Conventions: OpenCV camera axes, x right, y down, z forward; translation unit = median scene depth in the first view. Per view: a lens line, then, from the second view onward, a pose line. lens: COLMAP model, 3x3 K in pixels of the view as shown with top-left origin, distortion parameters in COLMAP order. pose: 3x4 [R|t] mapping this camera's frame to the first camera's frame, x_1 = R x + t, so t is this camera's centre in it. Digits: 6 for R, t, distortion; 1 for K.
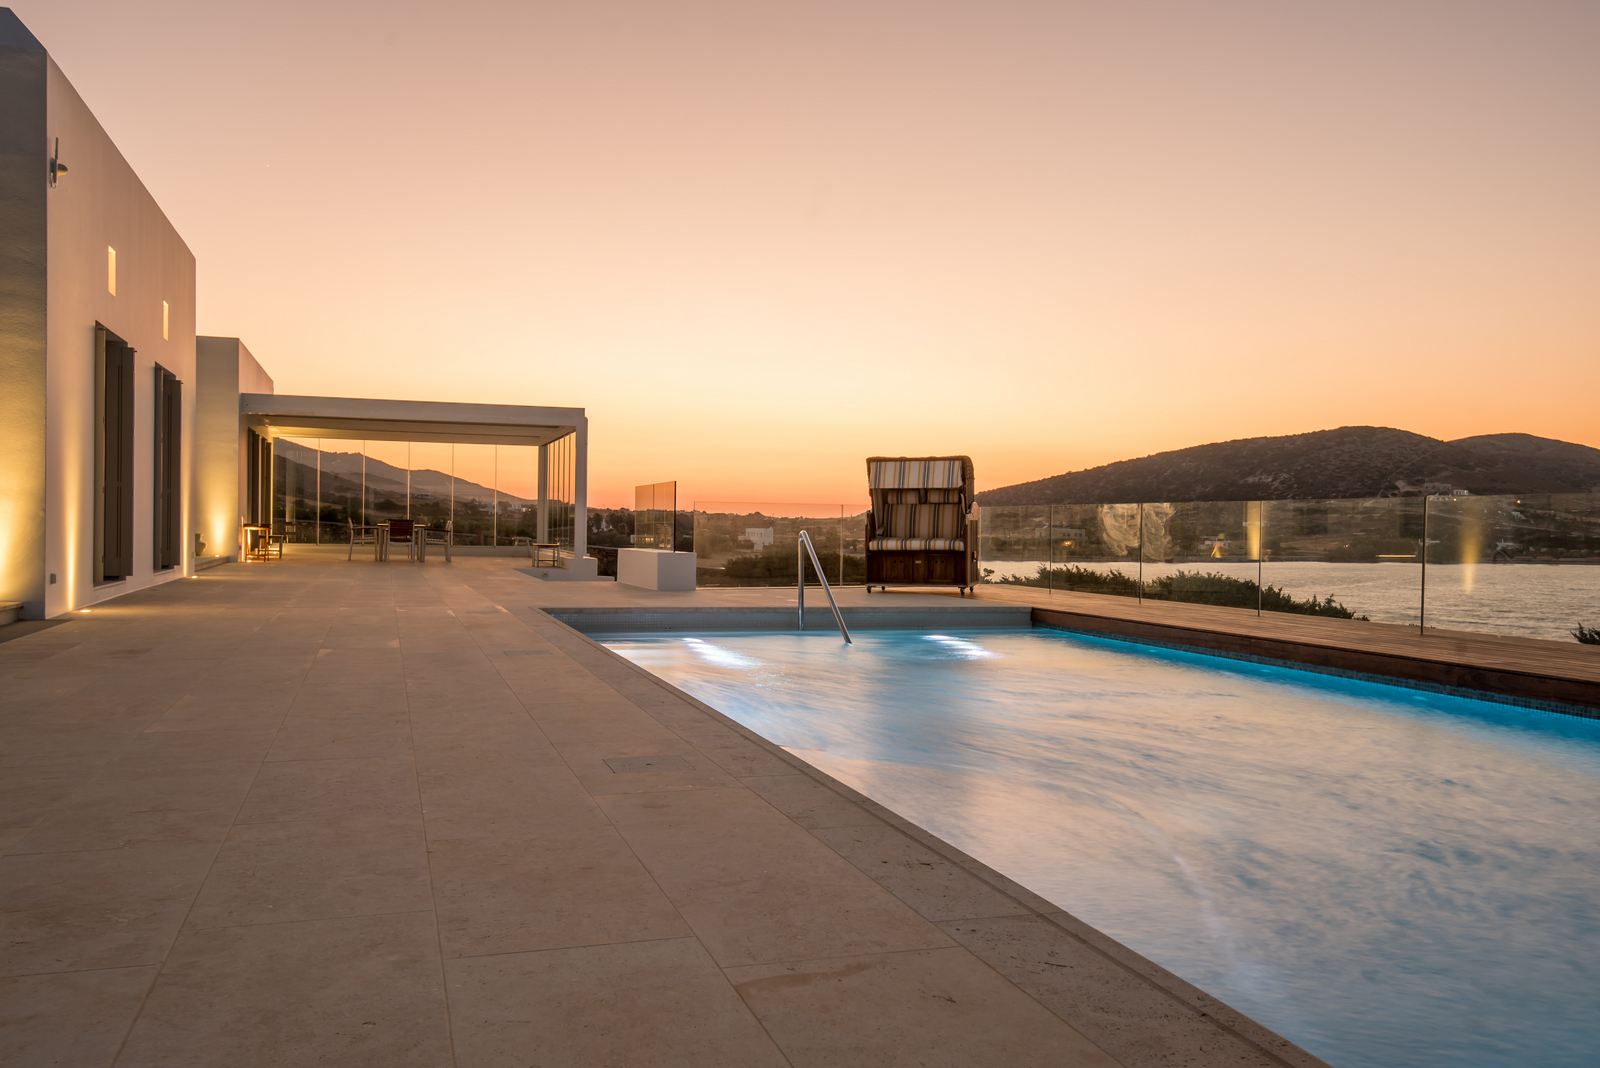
lens RADIAL K [[1338.8, 0, 798.1], [0, 1338.8, 523.3], [0, 0, 1]] dist [0.020321, 0.003914]
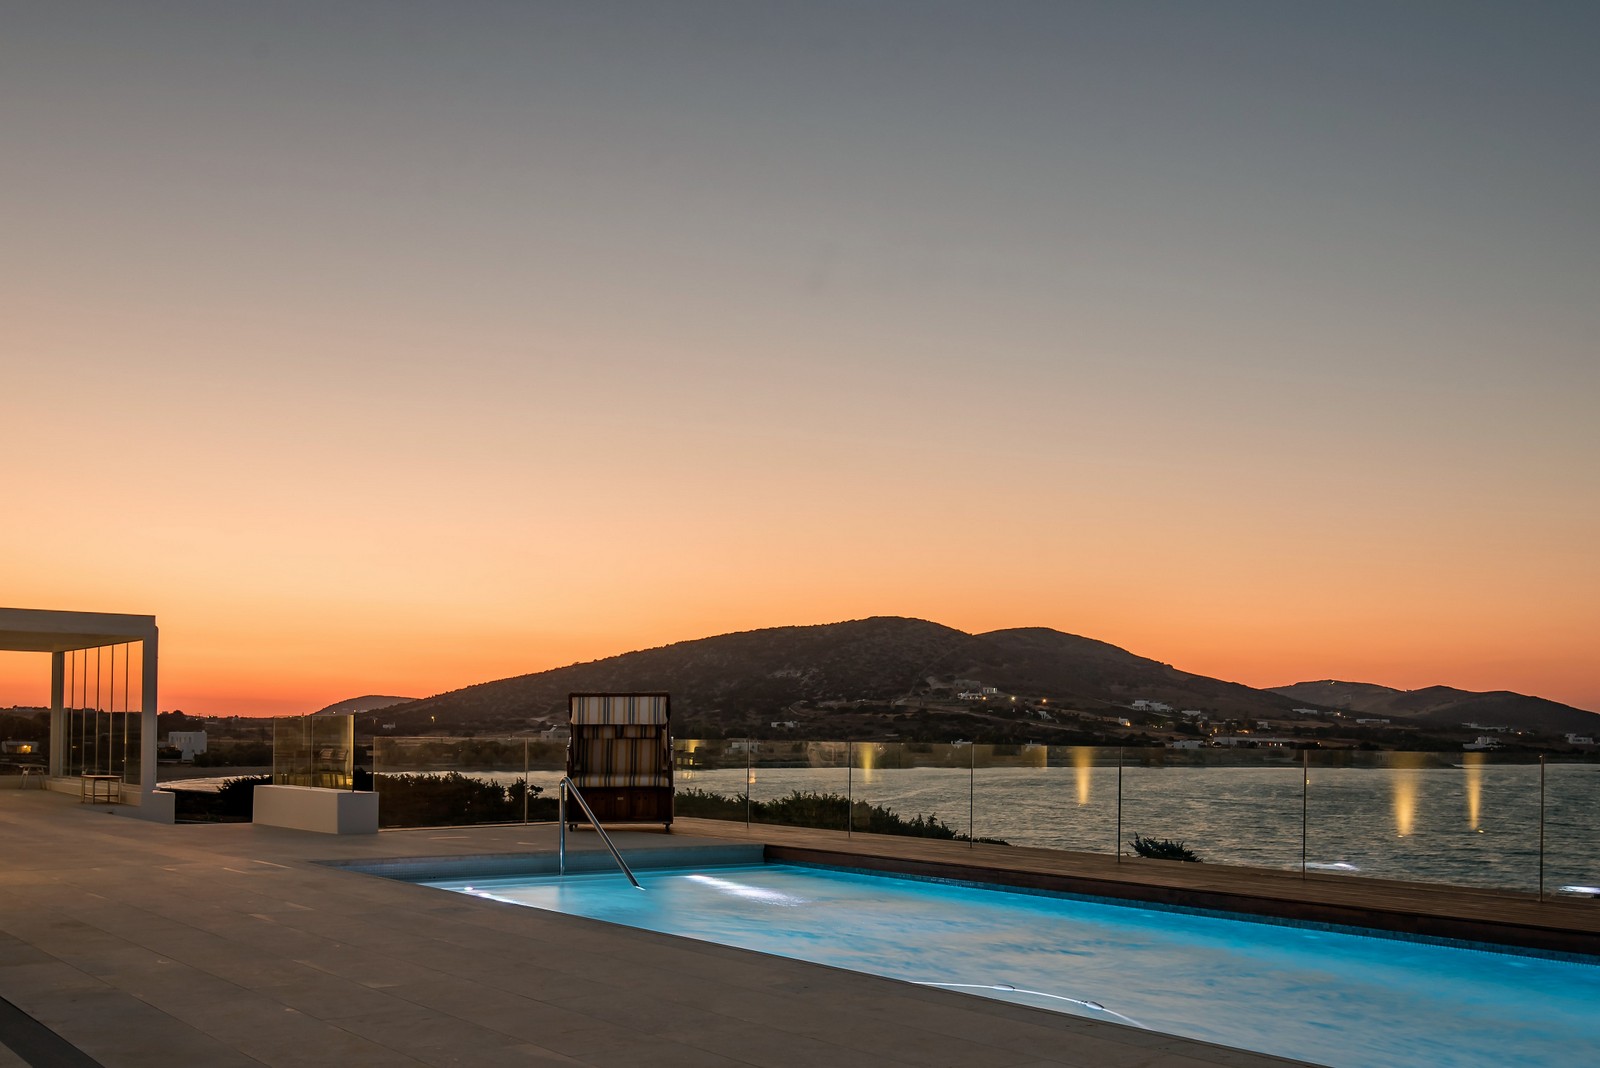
lens RADIAL K [[1595.3, 0, 803.2], [0, 1595.3, 541.3], [0, 0, 1]] dist [0.017743, 0.000000]
pose [[0.940941, 0.035802, 0.336673, -0.093206], [0.002371, 0.993672, -0.112294, -0.013594], [-0.338562, 0.106460, 0.934902, -0.087316]]
